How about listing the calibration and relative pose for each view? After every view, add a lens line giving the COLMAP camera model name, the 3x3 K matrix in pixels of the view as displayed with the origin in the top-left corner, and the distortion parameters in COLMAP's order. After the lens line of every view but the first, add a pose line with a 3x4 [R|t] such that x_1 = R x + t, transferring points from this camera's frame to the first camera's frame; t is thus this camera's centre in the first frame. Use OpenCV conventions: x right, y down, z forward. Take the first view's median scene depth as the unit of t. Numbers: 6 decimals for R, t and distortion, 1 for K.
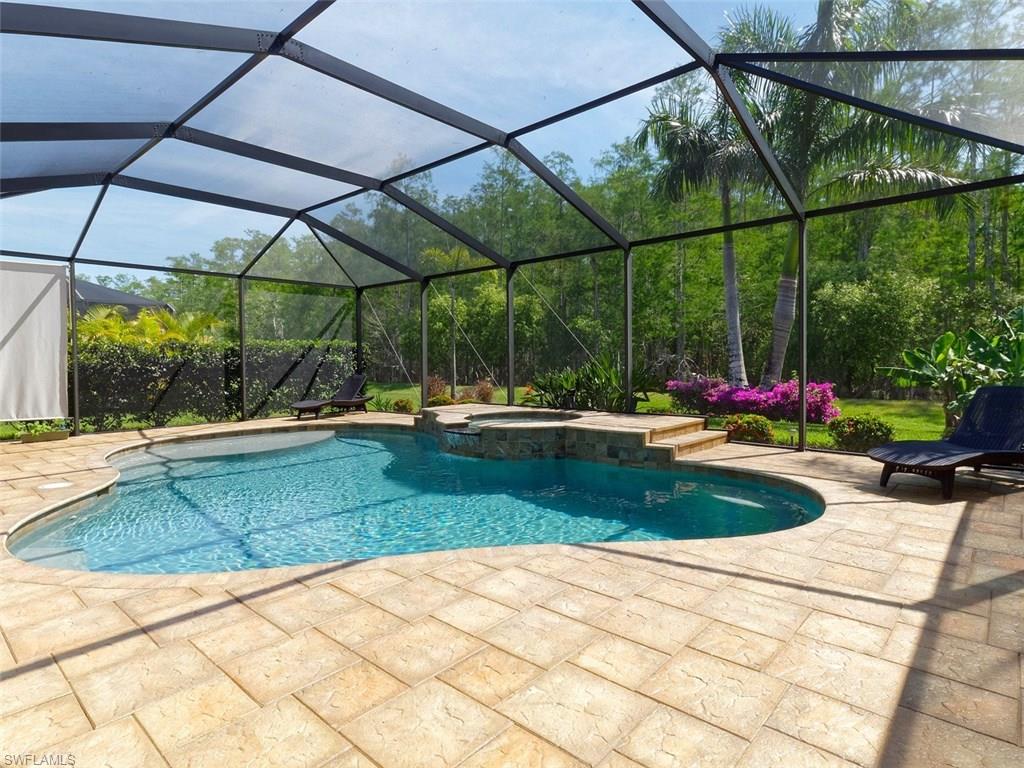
lens RADIAL K [[554.9, 0, 515.0], [0, 554.9, 378.1], [0, 0, 1]] dist [0.022809, -0.006824]
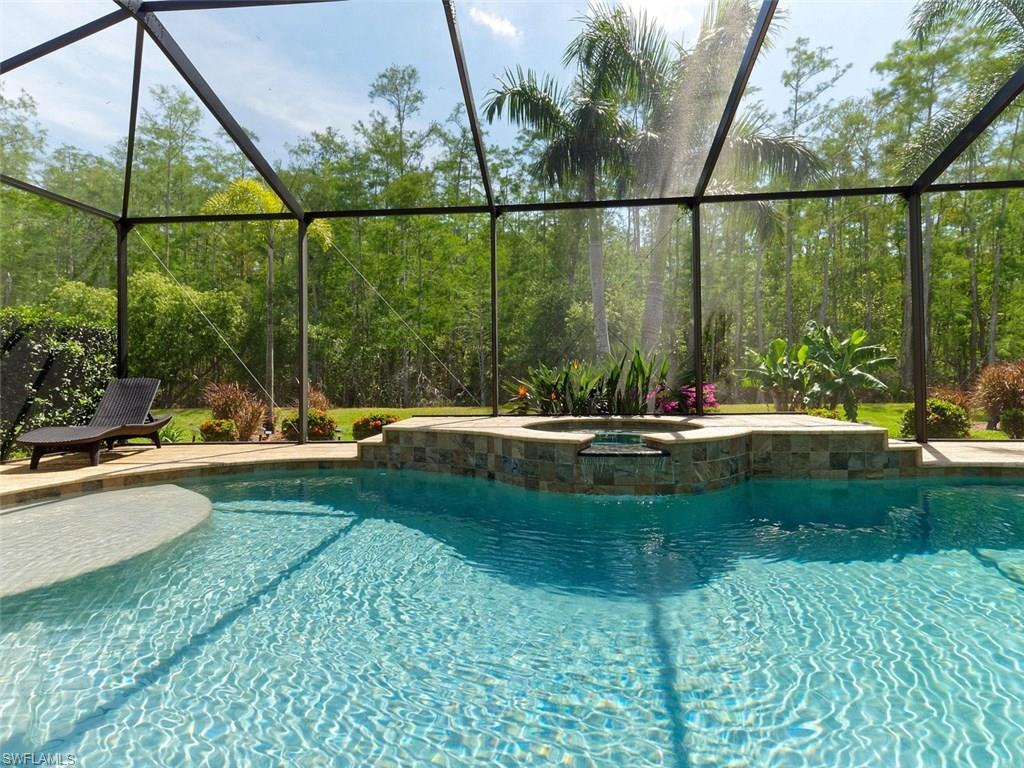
lens RADIAL K [[554.9, 0, 507.9], [0, 554.9, 383.9], [0, 0, 1]] dist [0.022809, -0.006824]
pose [[0.806616, -0.006262, 0.591043, -0.395176], [0.023808, 0.999477, -0.021902, 0.025614], [-0.590596, 0.031738, 0.806343, 0.441467]]
